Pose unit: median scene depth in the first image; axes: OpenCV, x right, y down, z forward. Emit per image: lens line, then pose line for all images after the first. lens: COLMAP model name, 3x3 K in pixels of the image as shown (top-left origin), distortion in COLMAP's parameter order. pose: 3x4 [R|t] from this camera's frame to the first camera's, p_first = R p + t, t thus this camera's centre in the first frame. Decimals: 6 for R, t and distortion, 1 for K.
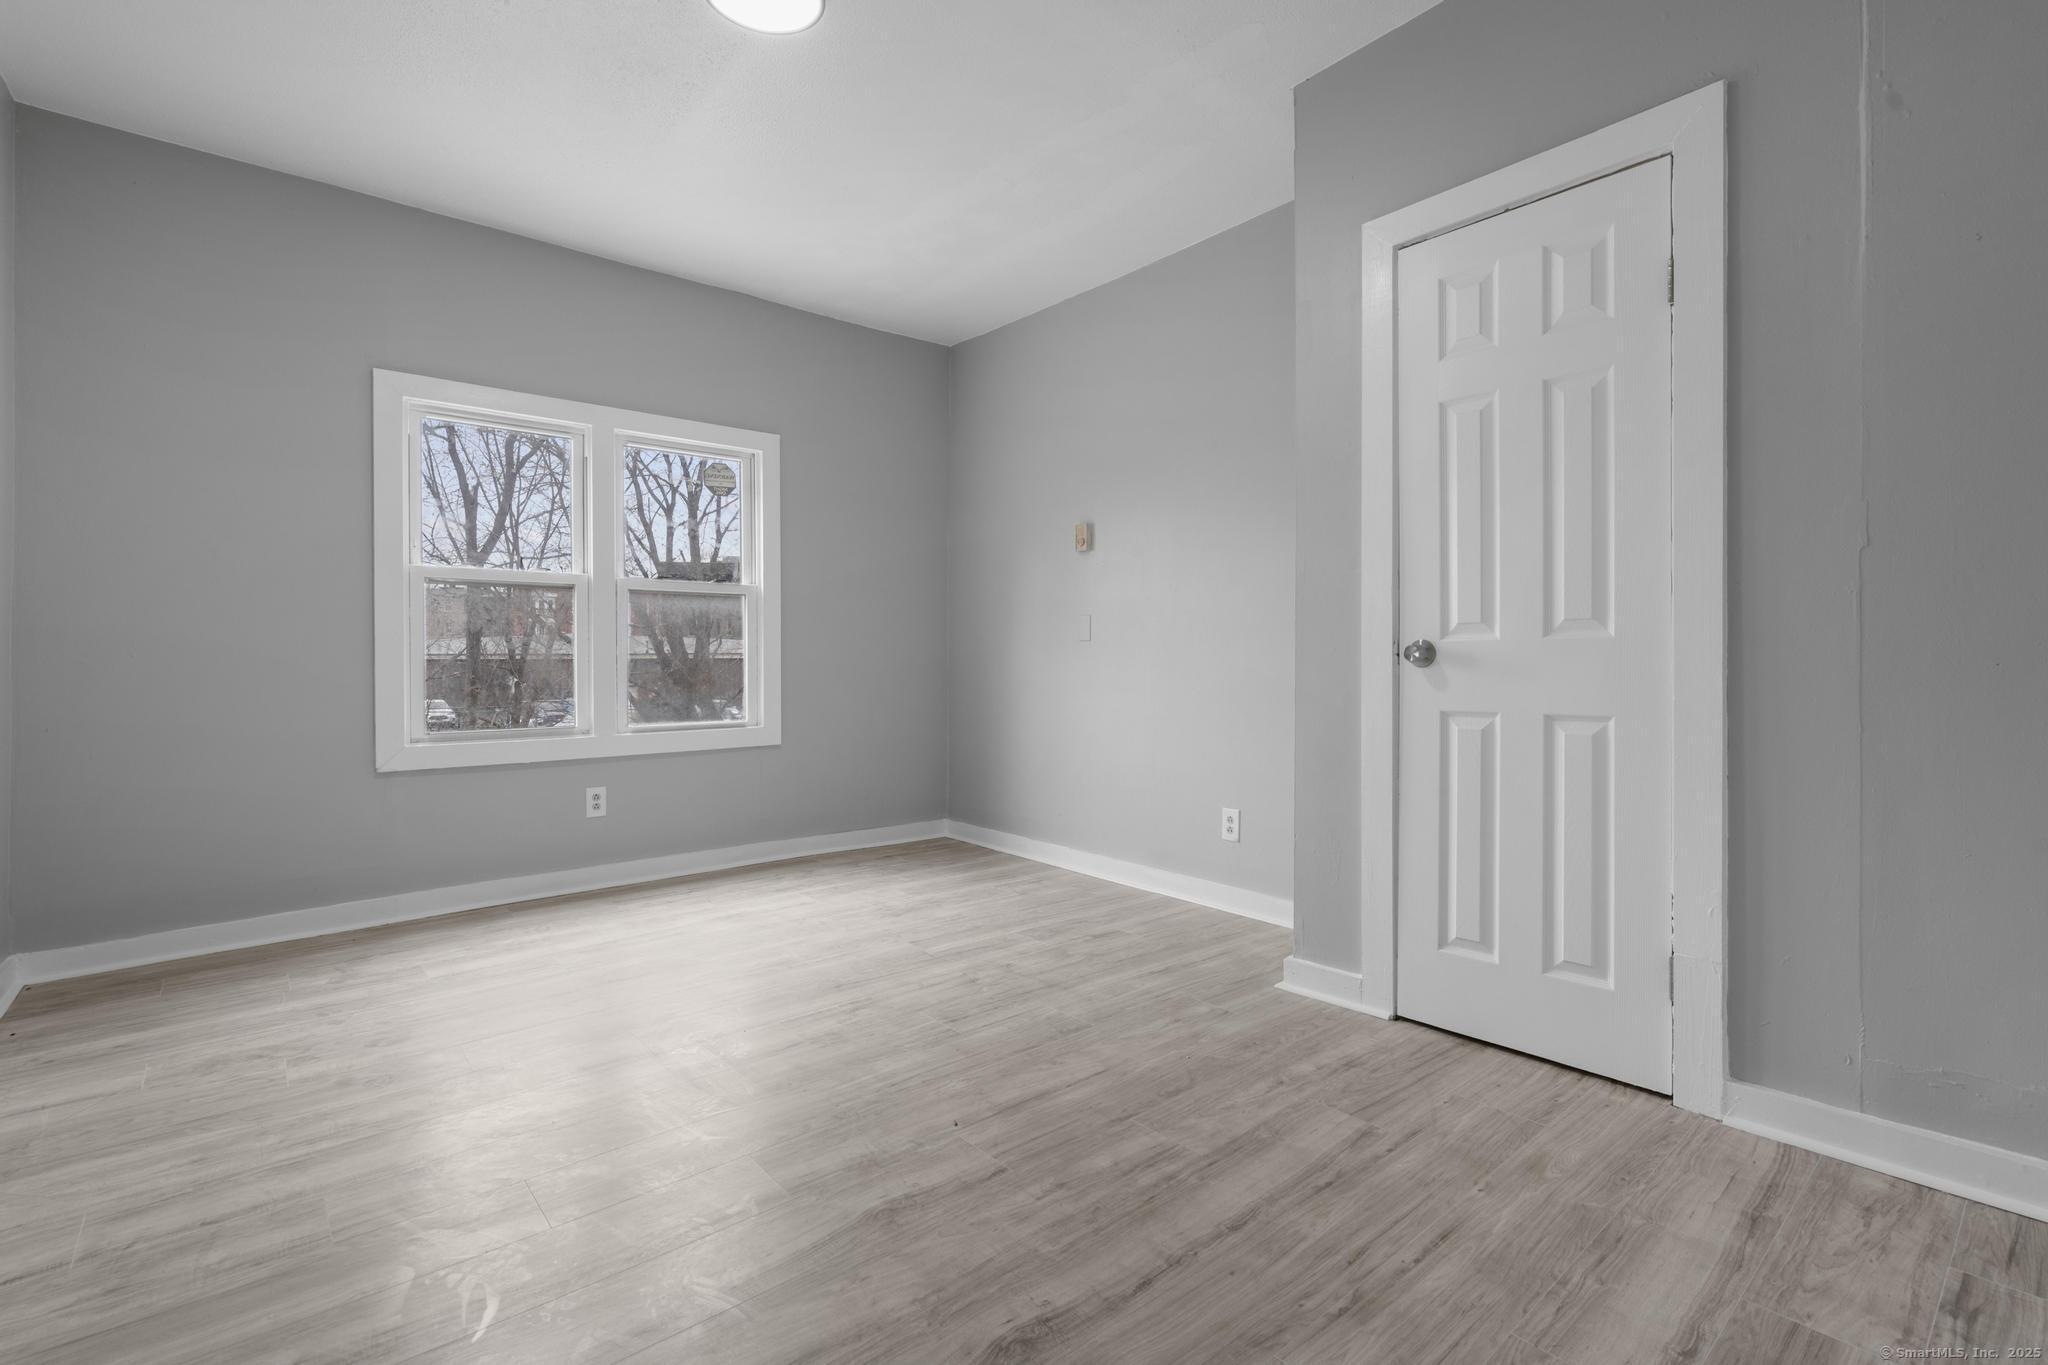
lens RADIAL K [[930.4, 0, 1020.9], [0, 930.4, 657.8], [0, 0, 1]] dist [0.000290, 0.000417]
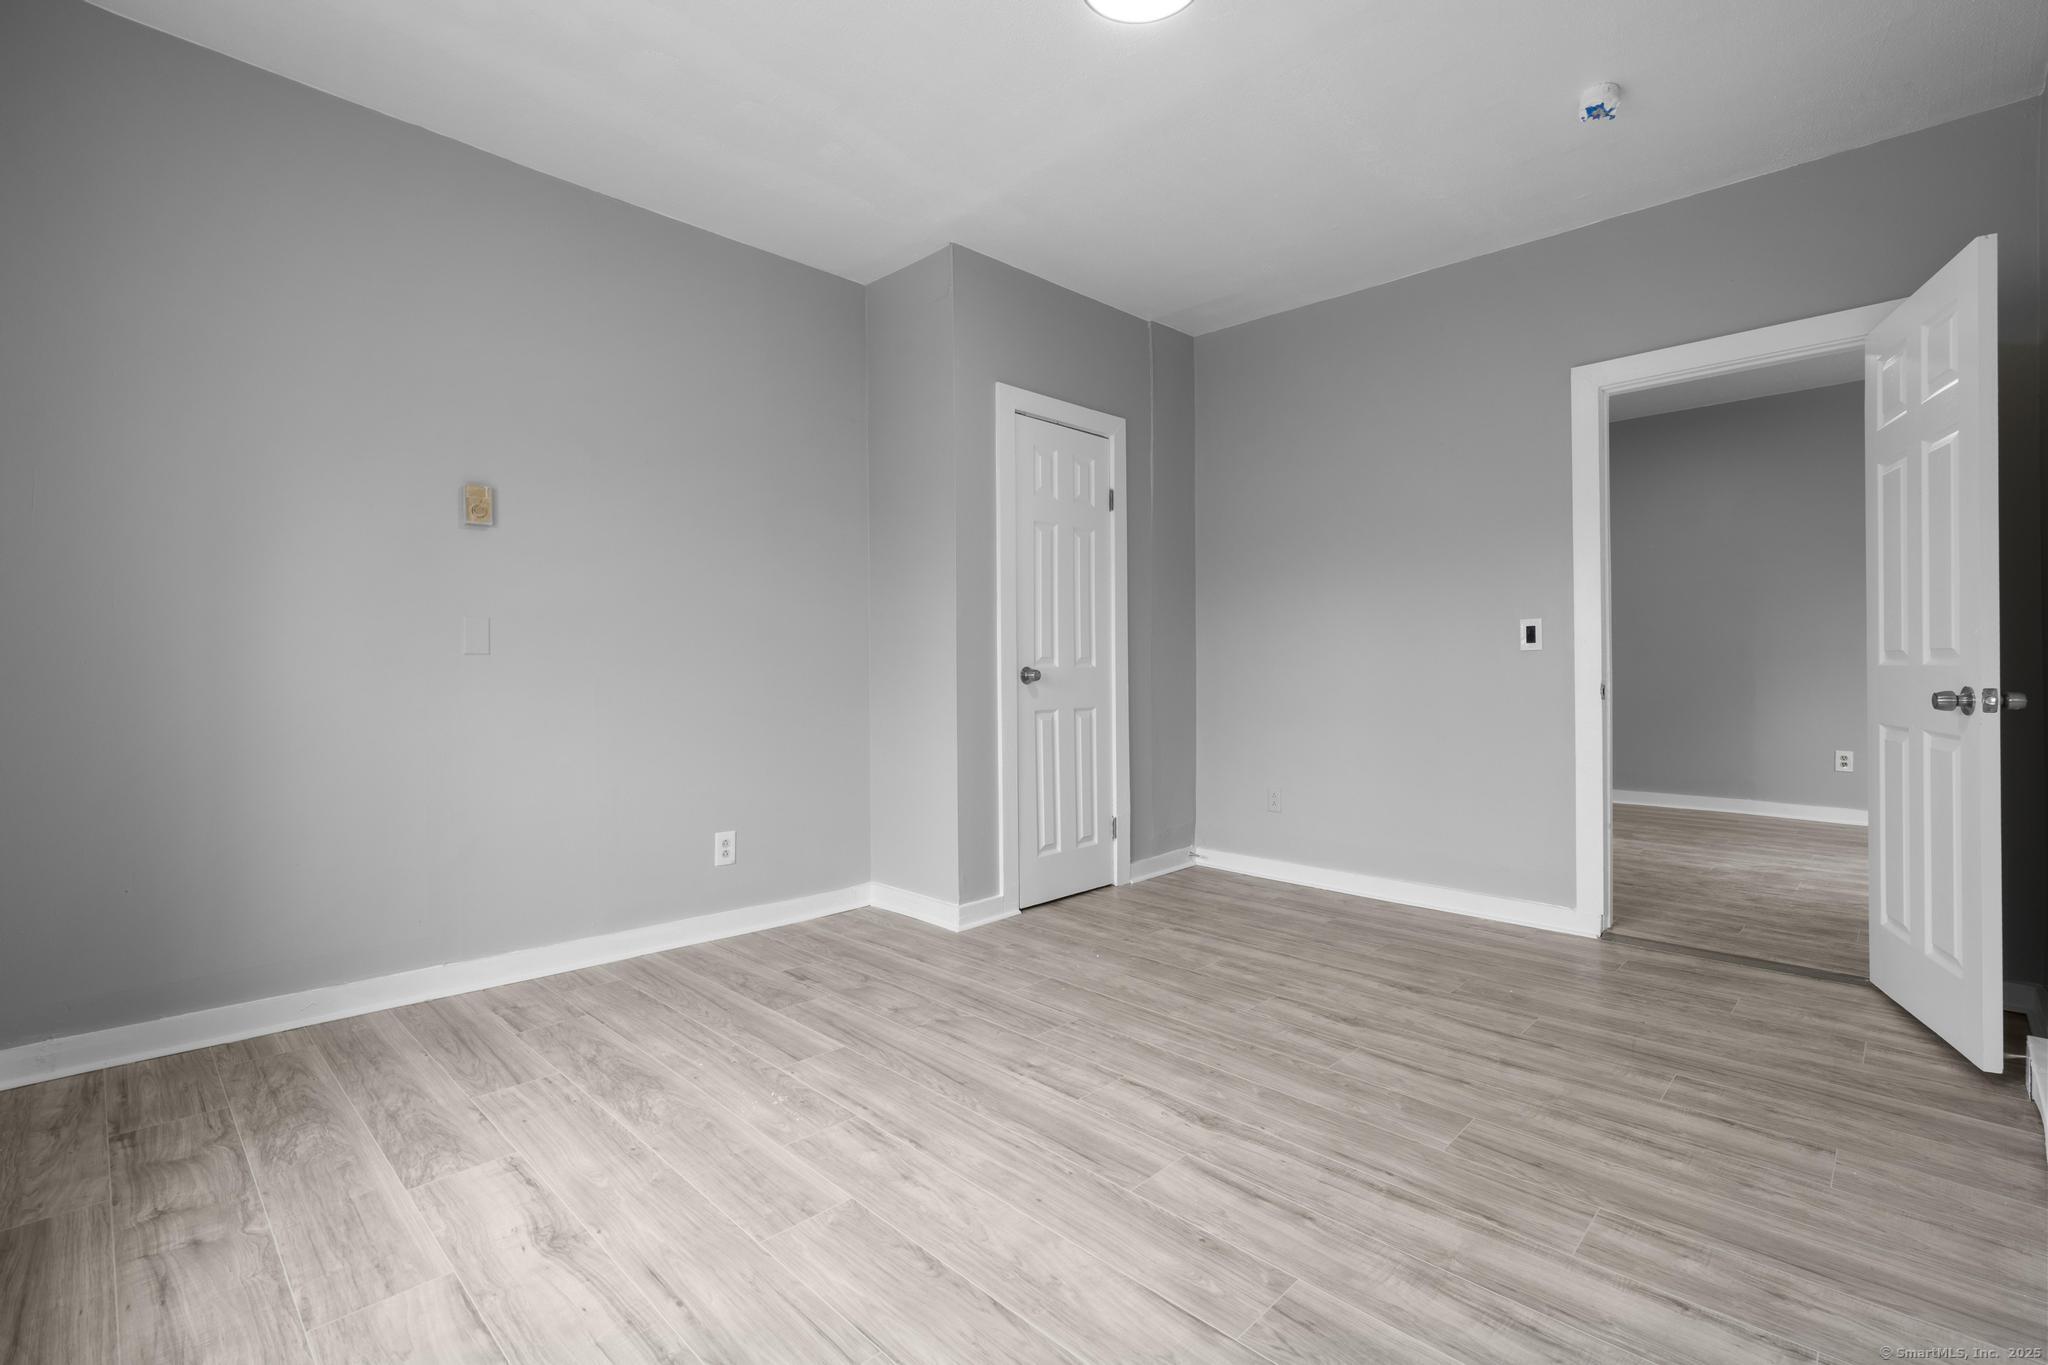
lens RADIAL K [[946.1, 0, 1007.4], [0, 946.1, 671.8], [0, 0, 1]] dist [-0.011932, 0.006268]
pose [[-0.094737, -0.000617, 0.995502, -1.276875], [-0.002561, 0.999997, 0.000377, -0.012261], [-0.995499, -0.002514, -0.094738, 1.289882]]
